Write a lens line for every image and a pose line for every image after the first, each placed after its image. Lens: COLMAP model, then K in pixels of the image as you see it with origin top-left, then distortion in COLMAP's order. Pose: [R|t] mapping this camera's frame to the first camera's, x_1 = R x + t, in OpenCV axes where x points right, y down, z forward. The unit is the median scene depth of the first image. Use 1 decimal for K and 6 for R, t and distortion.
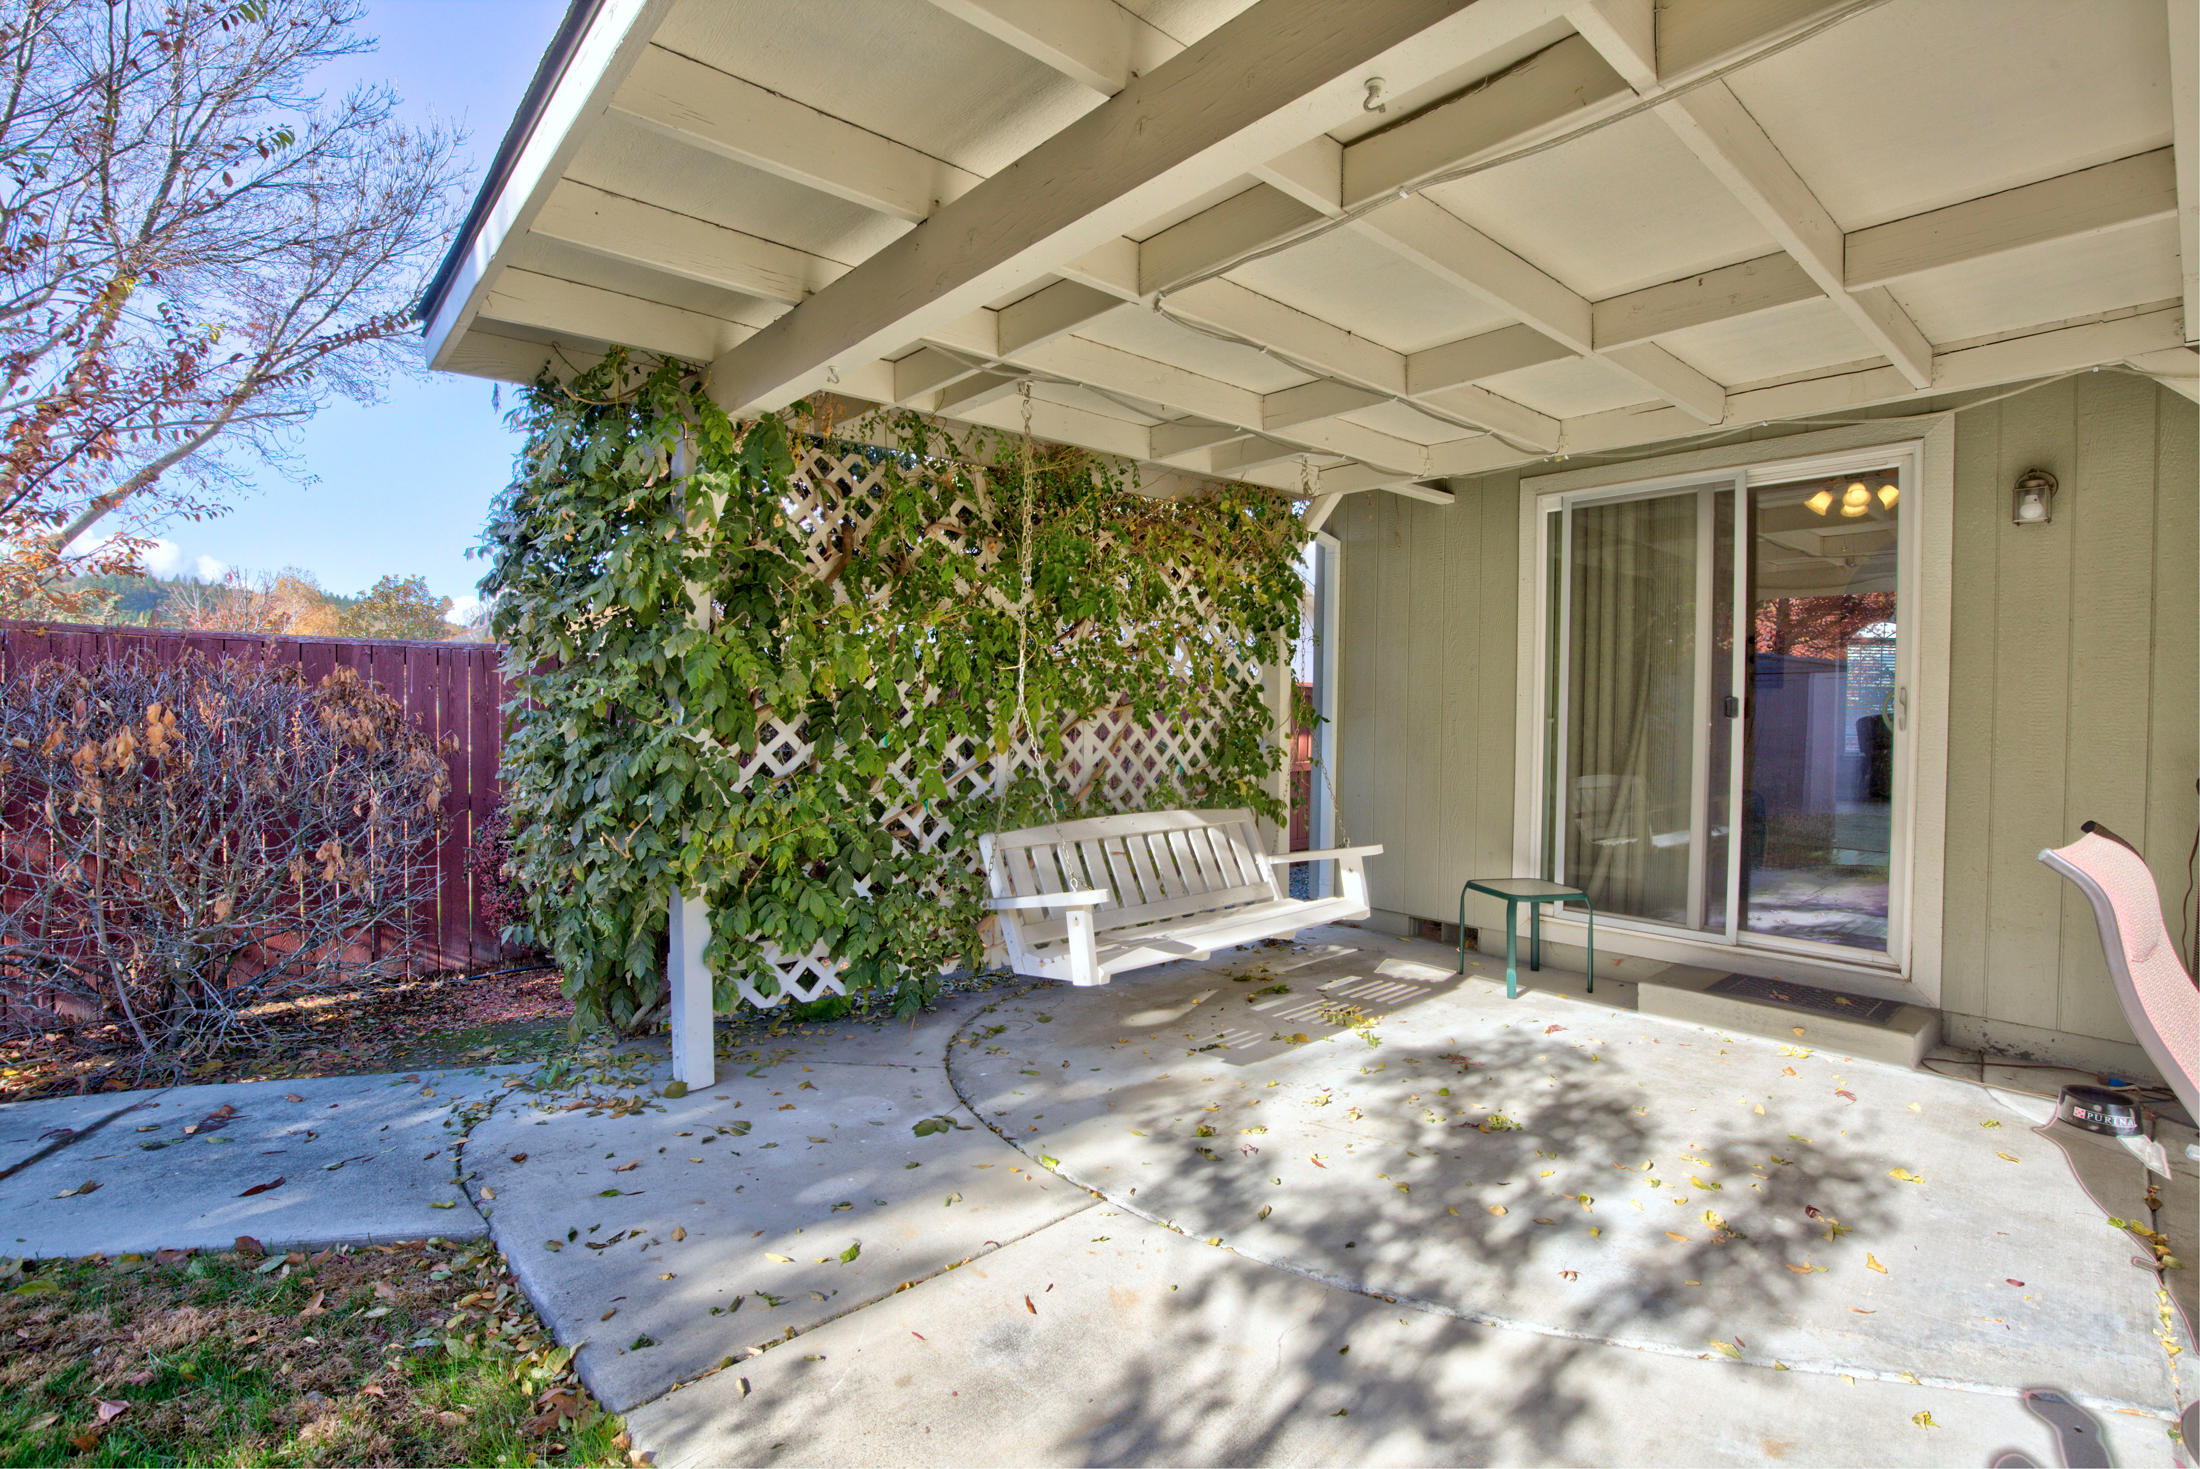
lens RADIAL K [[1024.8, 0, 1124.2], [0, 1024.8, 744.7], [0, 0, 1]] dist [-0.027843, 0.000163]
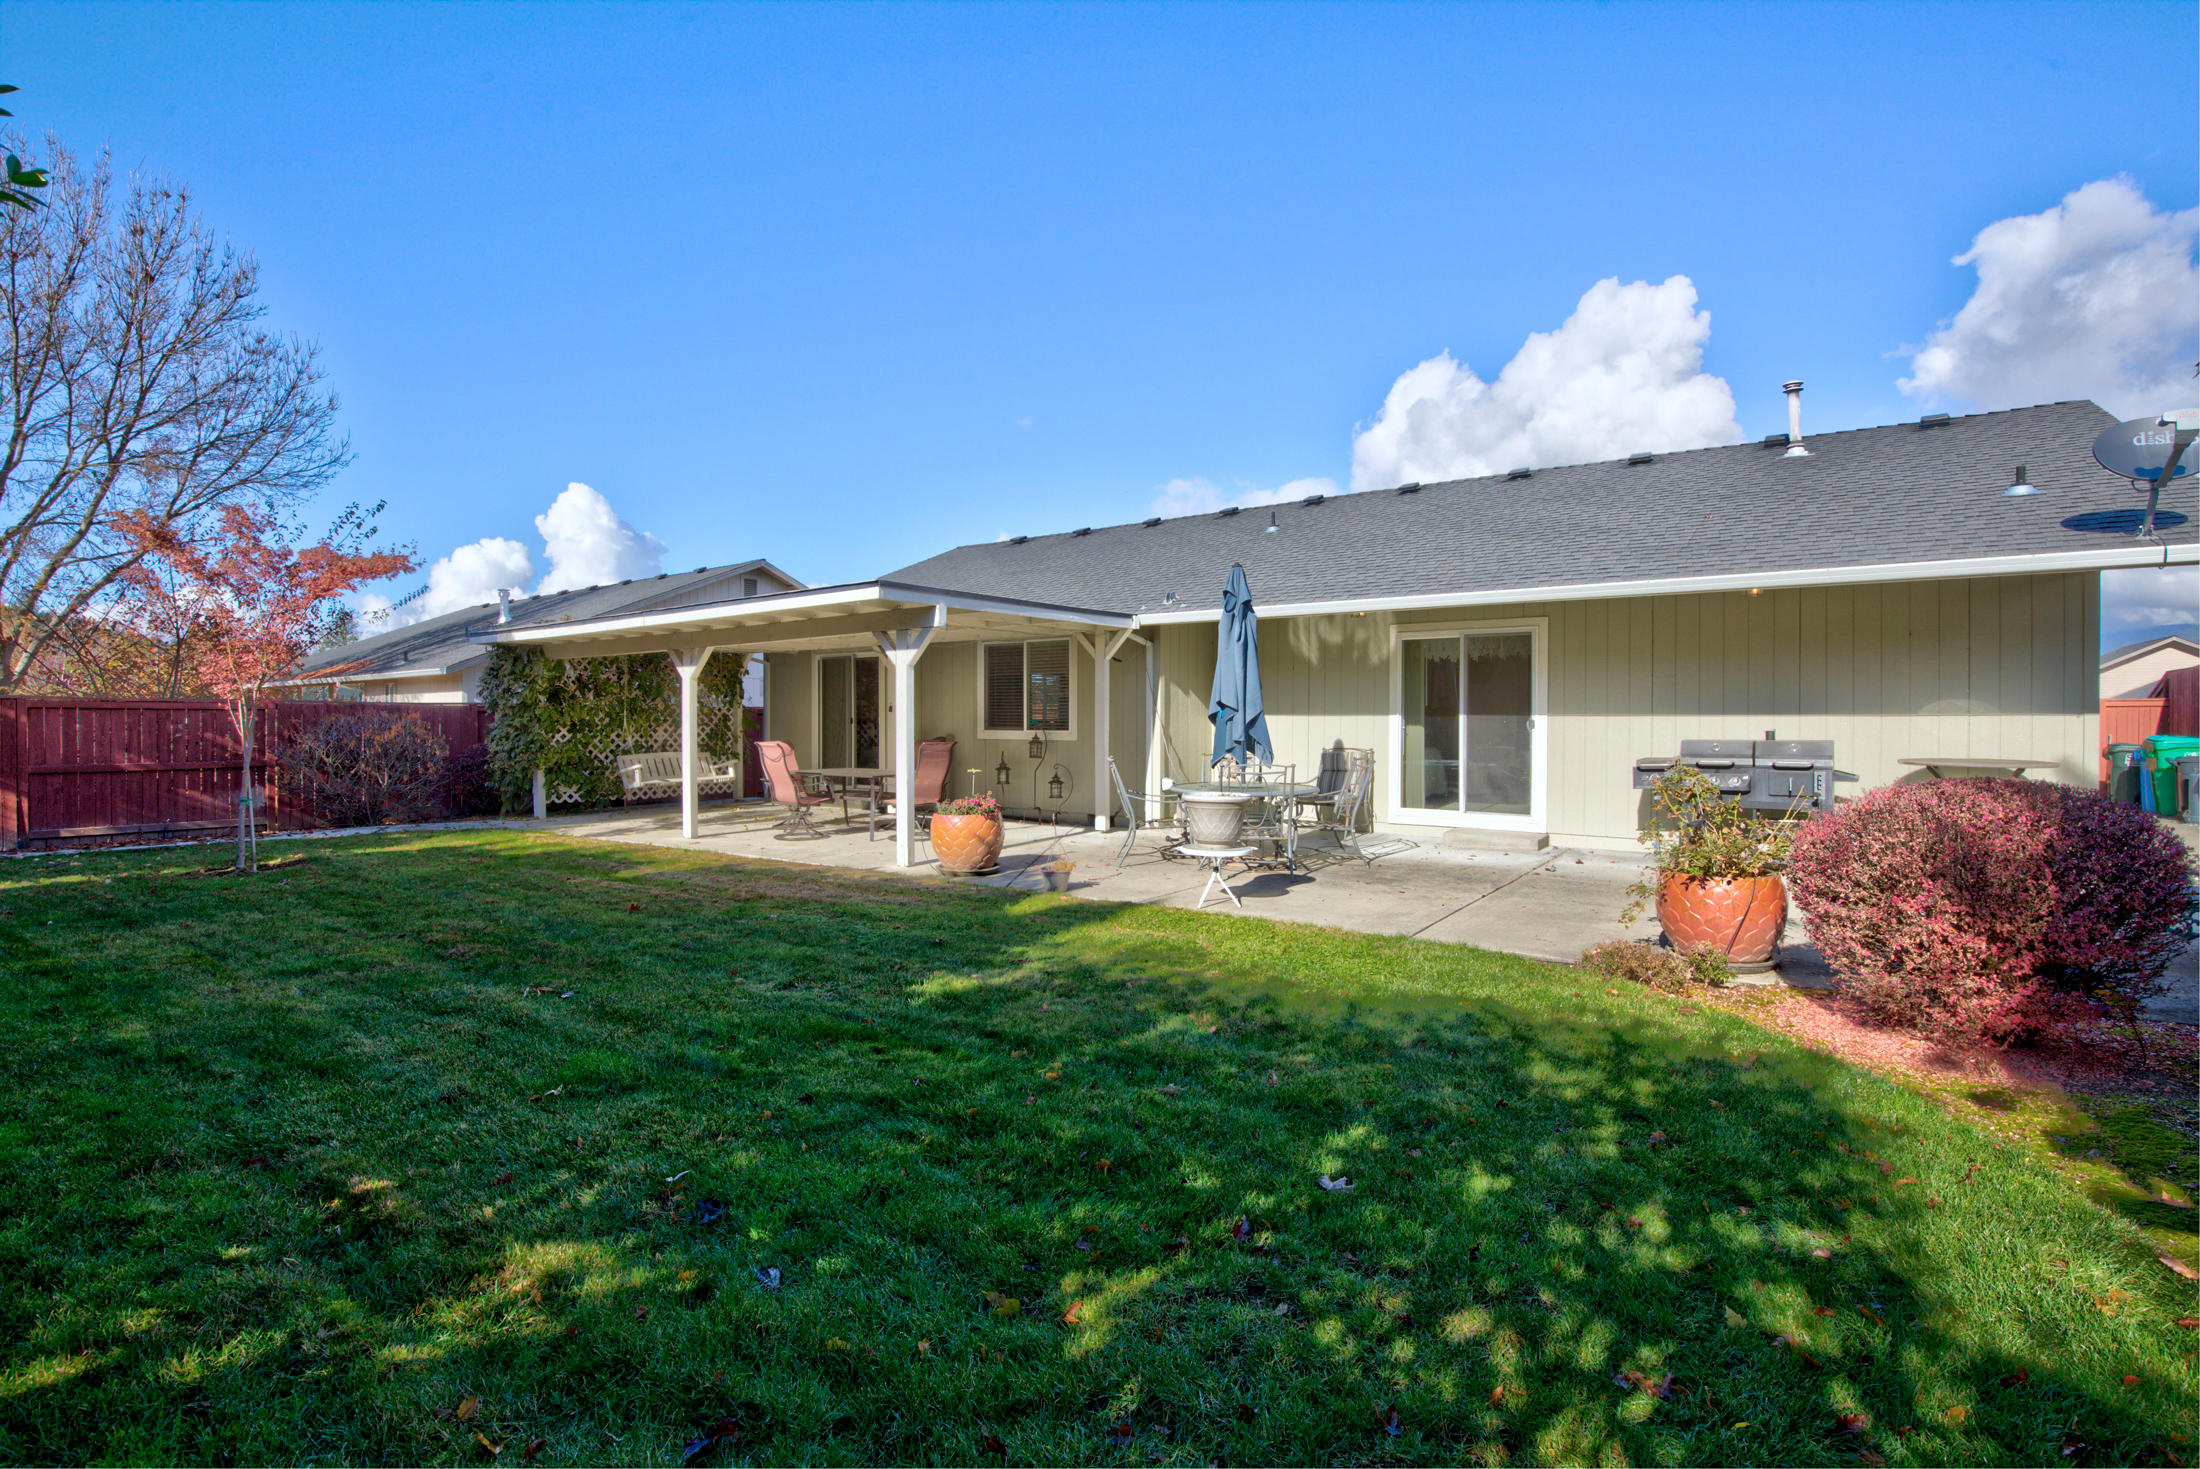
lens RADIAL K [[1001.2, 0, 1108.5], [0, 1001.2, 727.5], [0, 0, 1]] dist [-0.040366, 0.009409]
pose [[0.978527, -0.013767, 0.205659, 0.825117], [0.018610, 0.999593, -0.021631, 0.084688], [-0.205277, 0.024994, 0.978385, -2.784889]]
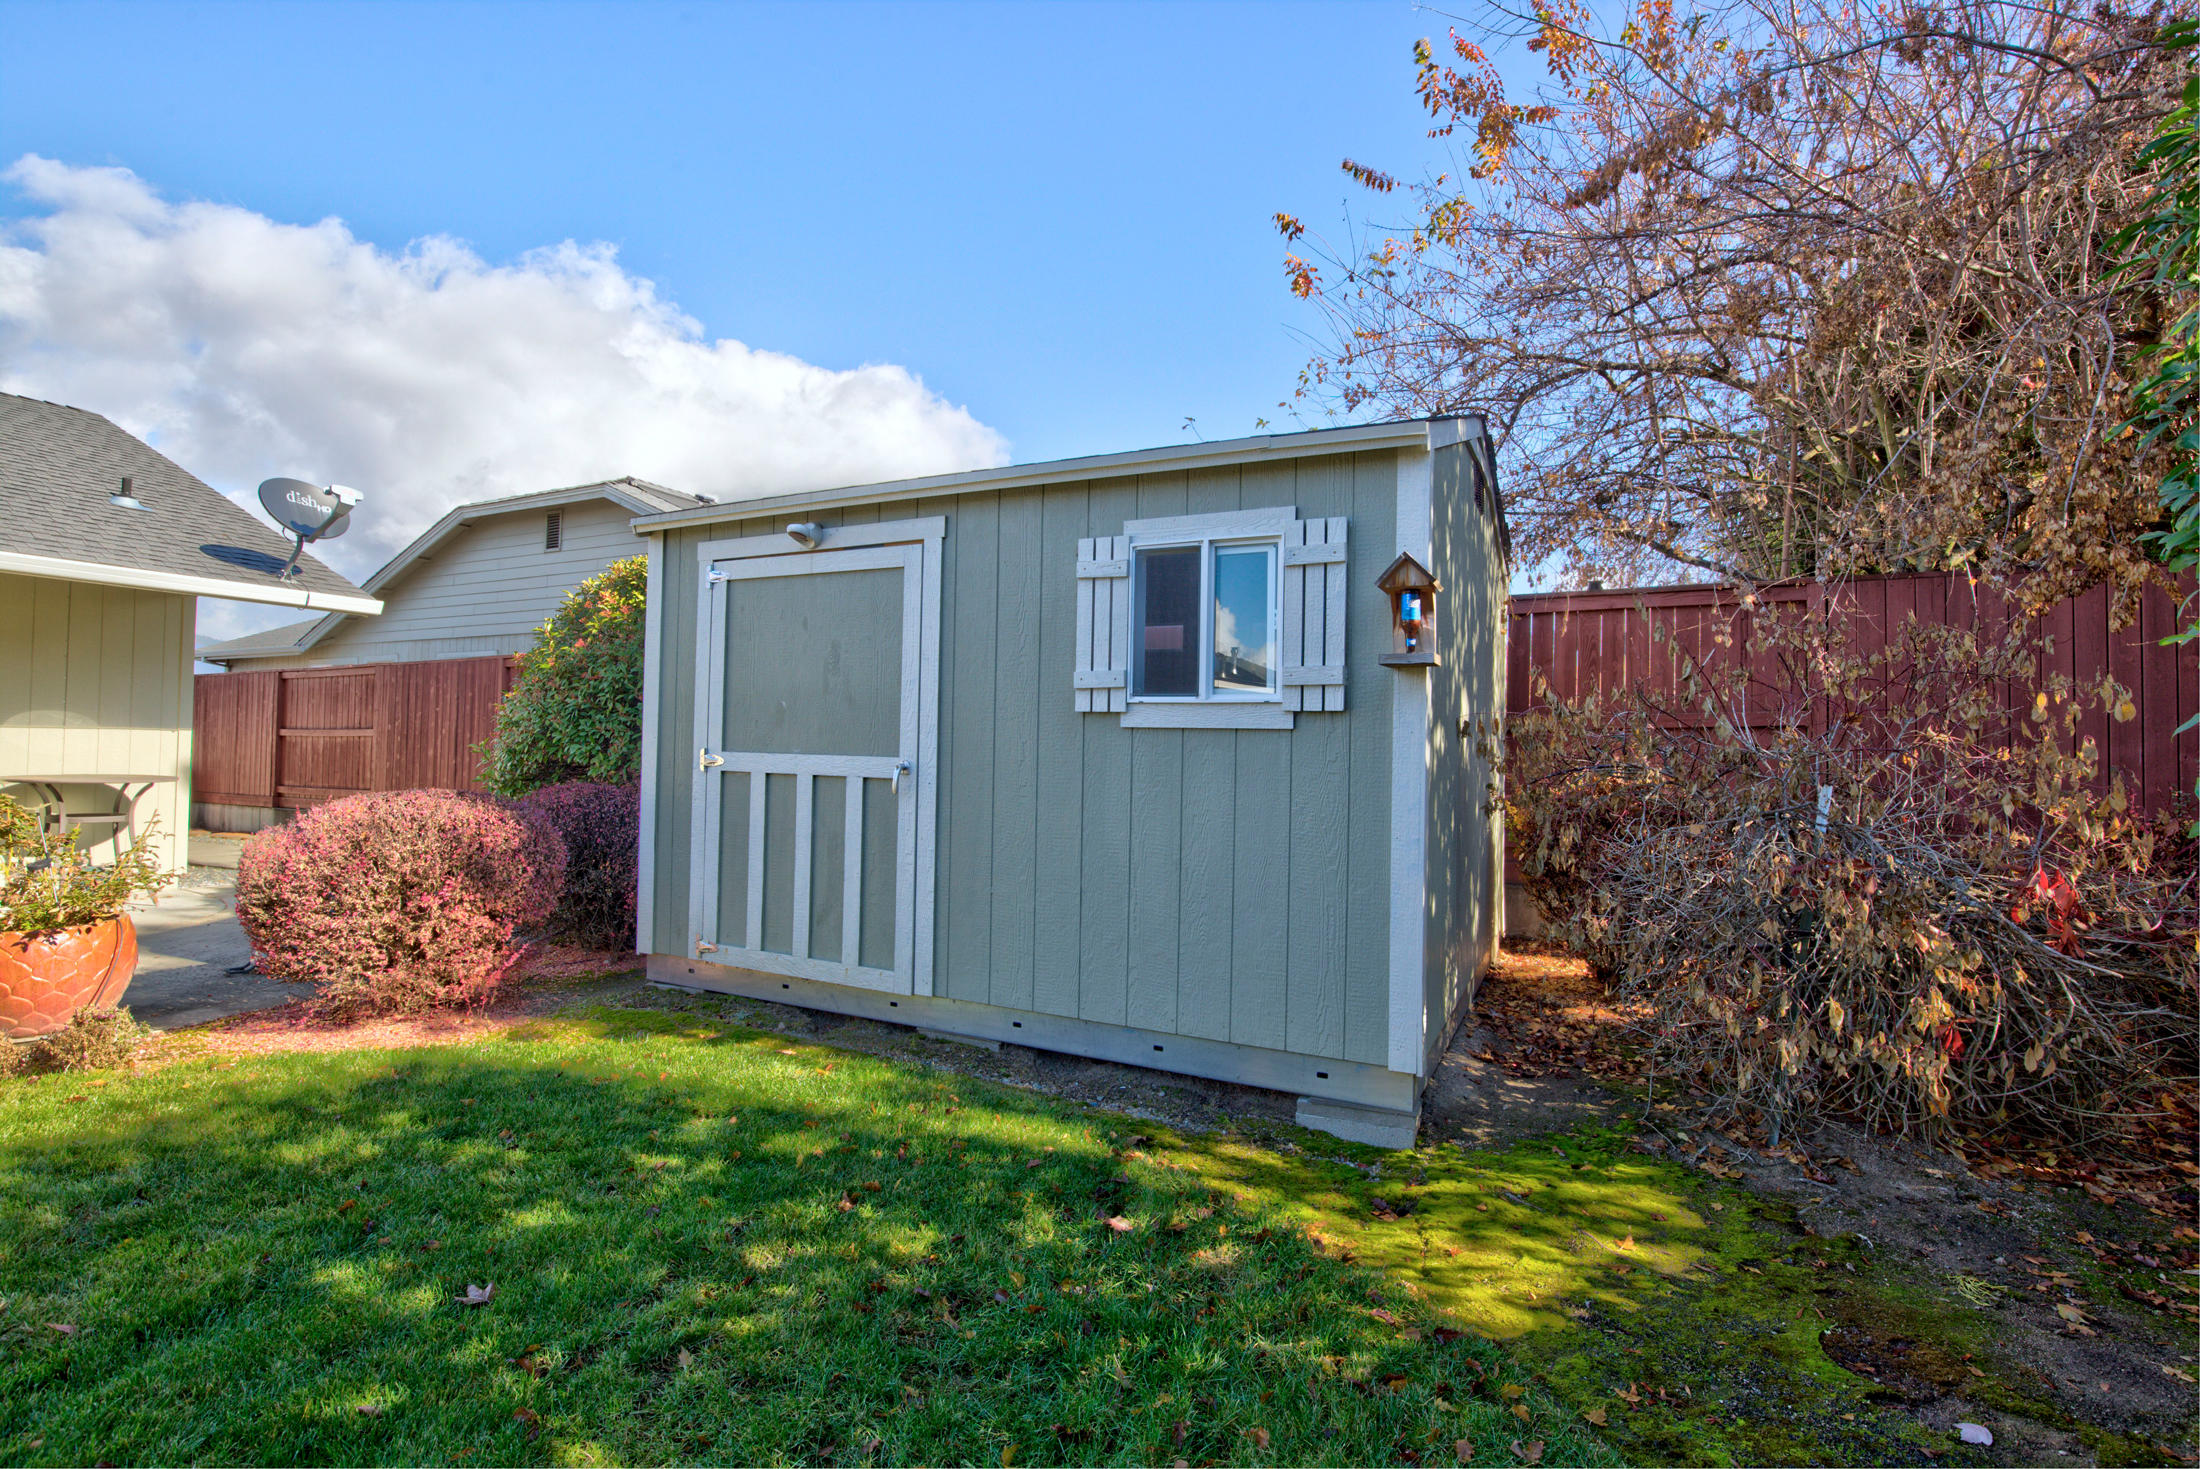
lens RADIAL K [[1001.2, 0, 1108.5], [0, 1001.2, 727.5], [0, 0, 1]] dist [-0.040366, 0.009409]
pose [[-0.382895, 0.001012, 0.923791, 0.477143], [0.008089, 0.999965, 0.002257, 0.059602], [-0.923756, 0.008337, -0.382890, -2.309700]]
